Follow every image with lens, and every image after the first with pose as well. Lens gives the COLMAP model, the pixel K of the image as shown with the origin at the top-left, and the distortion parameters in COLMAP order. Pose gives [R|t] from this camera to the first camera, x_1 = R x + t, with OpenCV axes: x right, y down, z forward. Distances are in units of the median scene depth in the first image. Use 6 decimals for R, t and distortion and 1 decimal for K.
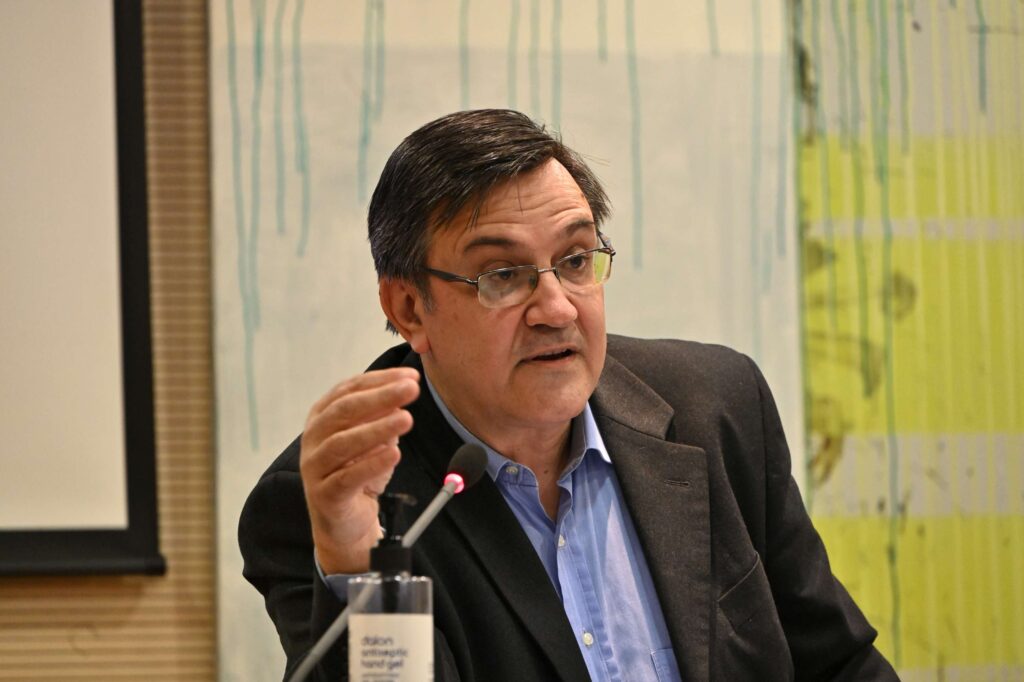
lens RADIAL K [[5797.8, 0, 509.0], [0, 5797.8, 343.0], [0, 0, 1]] dist [-0.334355, 0.000000]
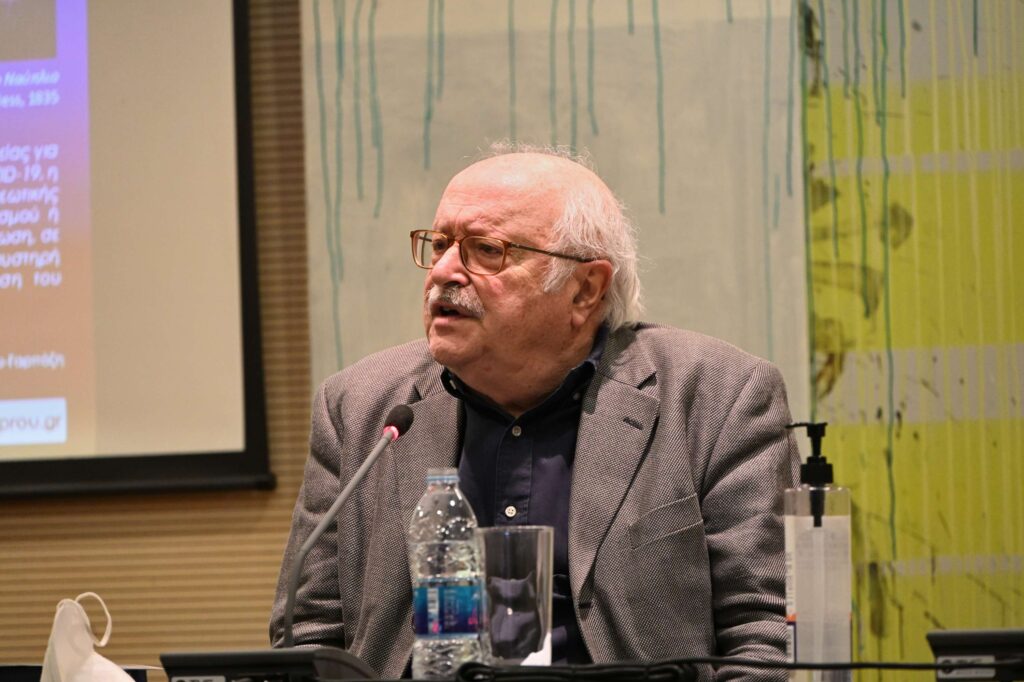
lens RADIAL K [[5797.8, 0, 510.2], [0, 5797.8, 343.4], [0, 0, 1]] dist [-0.334355, 0.000000]
pose [[0.822573, -0.028474, -0.567946, 0.642912], [0.048030, 0.998656, 0.019495, -0.010836], [0.566627, -0.043315, 0.822835, 0.037302]]
